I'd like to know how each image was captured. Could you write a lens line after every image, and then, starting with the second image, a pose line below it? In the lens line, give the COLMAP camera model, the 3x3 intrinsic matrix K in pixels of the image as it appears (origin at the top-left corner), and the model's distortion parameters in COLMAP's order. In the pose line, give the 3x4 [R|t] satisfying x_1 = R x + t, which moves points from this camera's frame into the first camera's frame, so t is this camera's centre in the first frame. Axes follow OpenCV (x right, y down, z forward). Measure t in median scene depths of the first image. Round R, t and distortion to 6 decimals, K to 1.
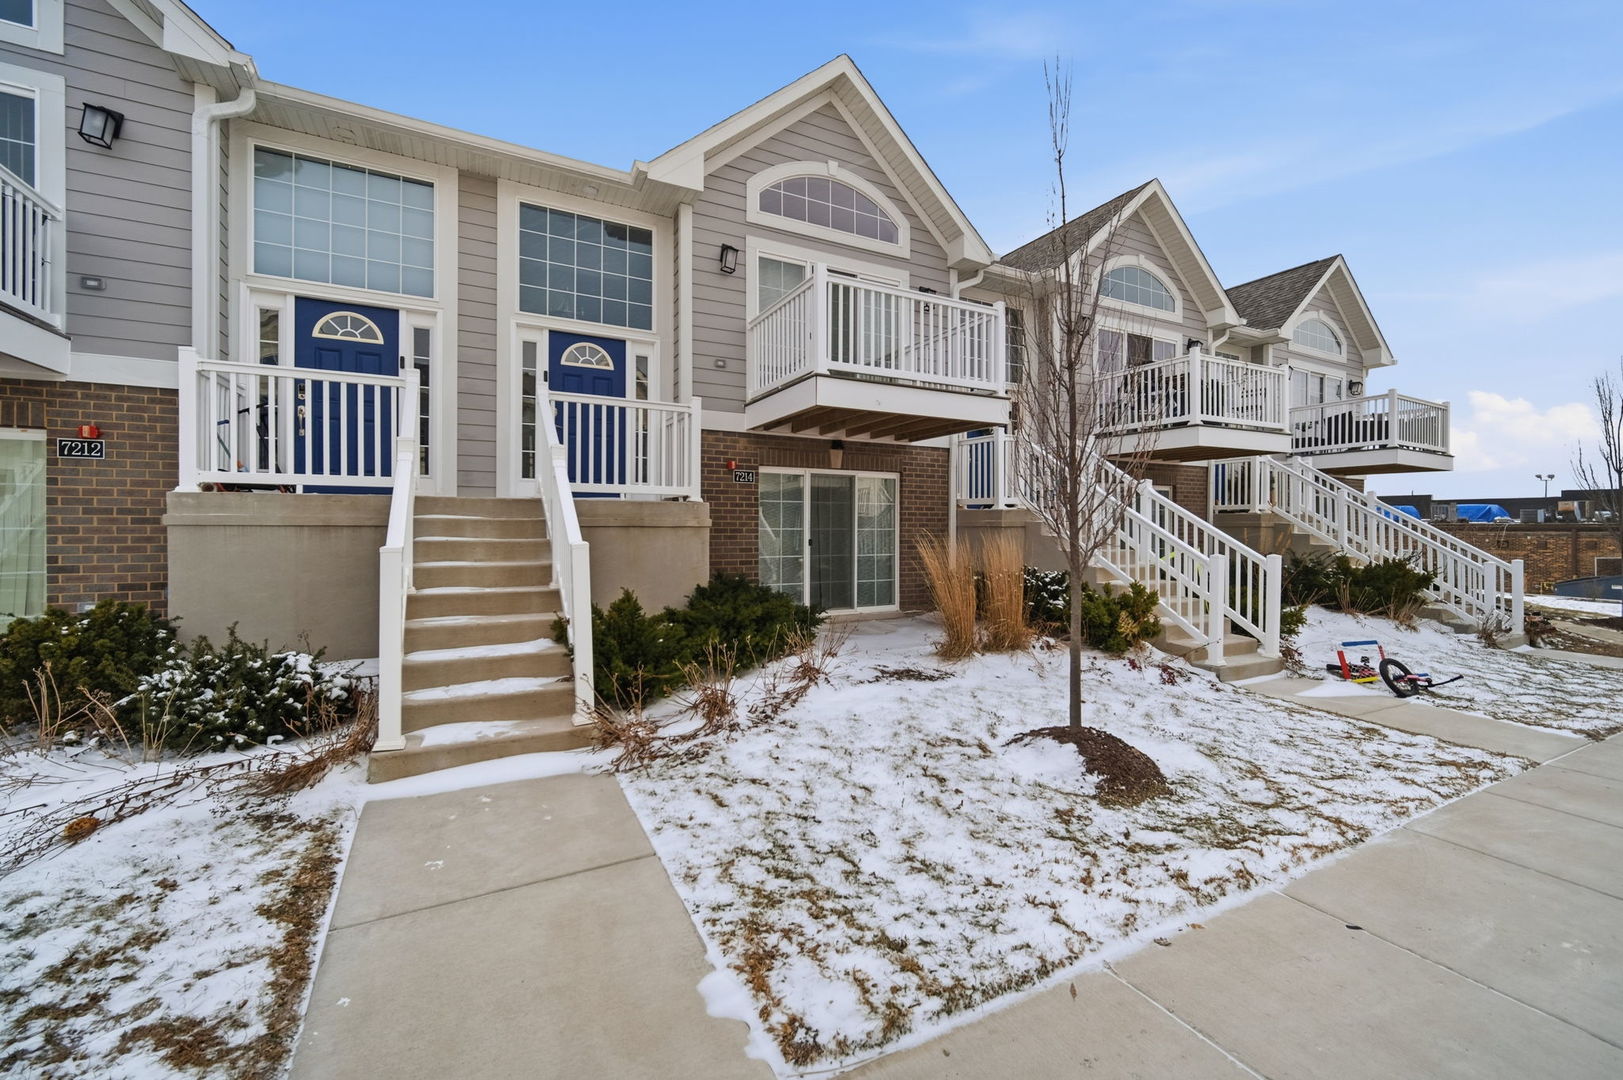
lens RADIAL K [[655.6, 0, 815.6], [0, 655.6, 514.5], [0, 0, 1]] dist [-0.002326, -0.000180]
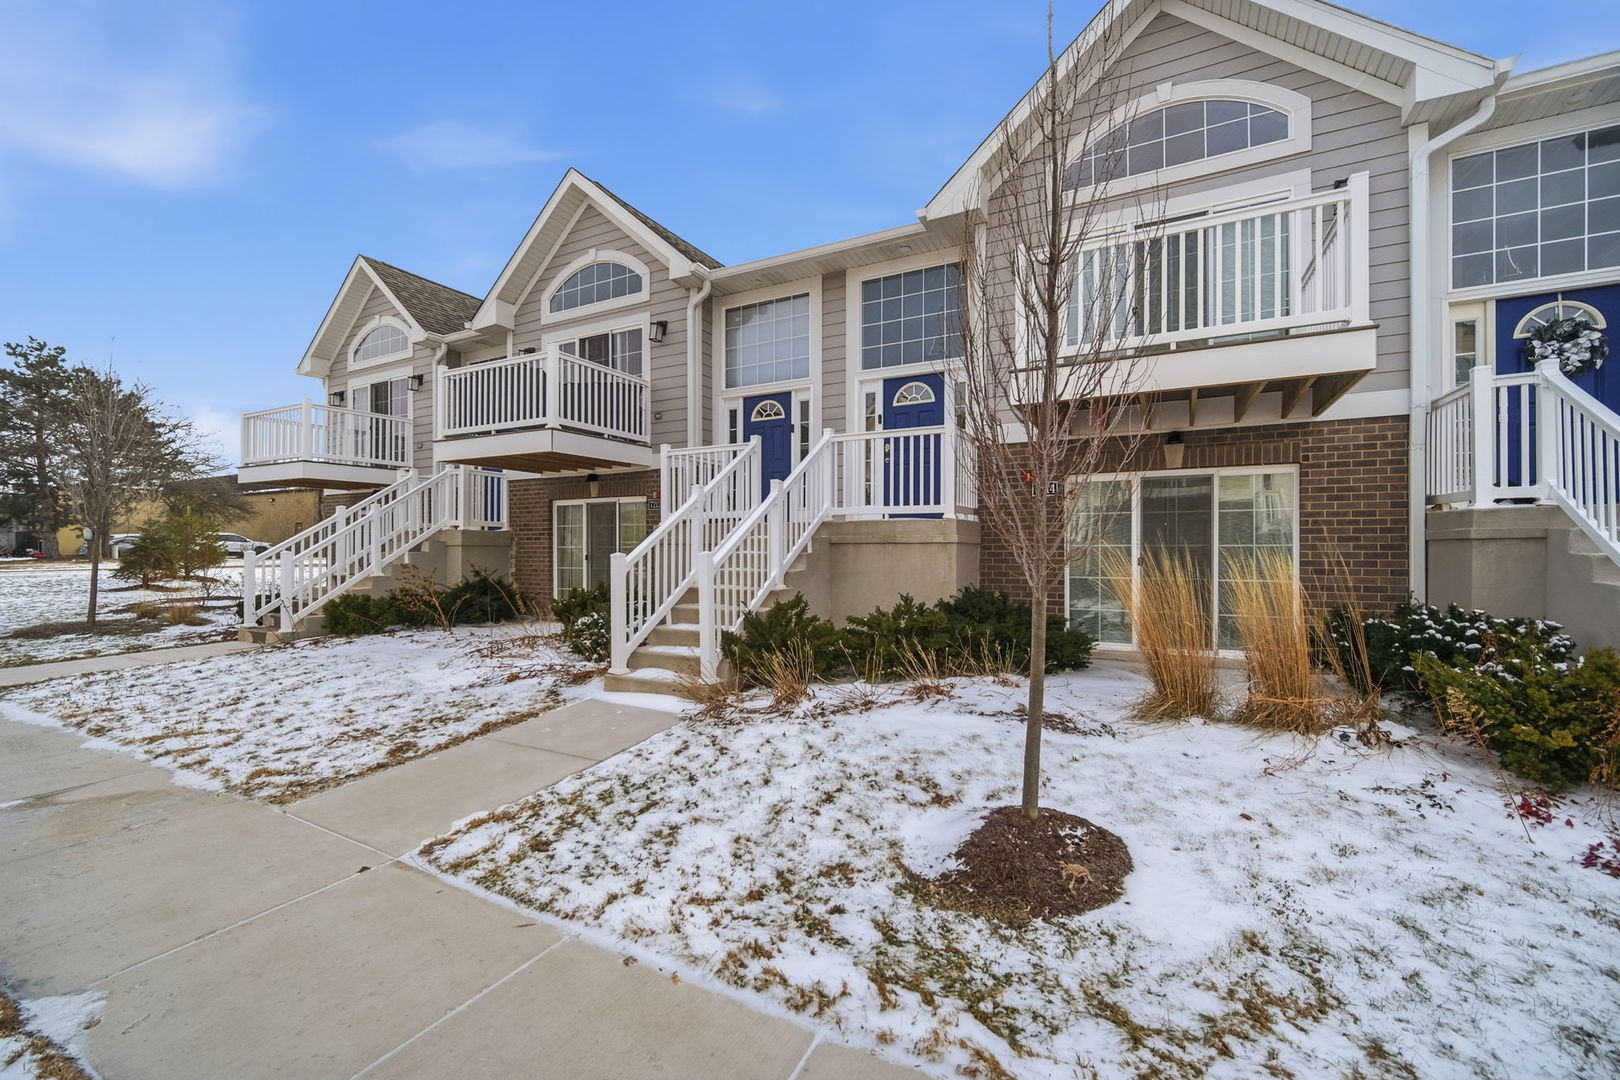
lens RADIAL K [[654.4, 0, 825.8], [0, 654.4, 535.7], [0, 0, 1]] dist [-0.001065, 0.000782]
pose [[0.564881, -0.018851, -0.824957, 1.021646], [0.019247, 0.999768, -0.009667, 0.025682], [0.824948, -0.010417, 0.565113, 0.472843]]
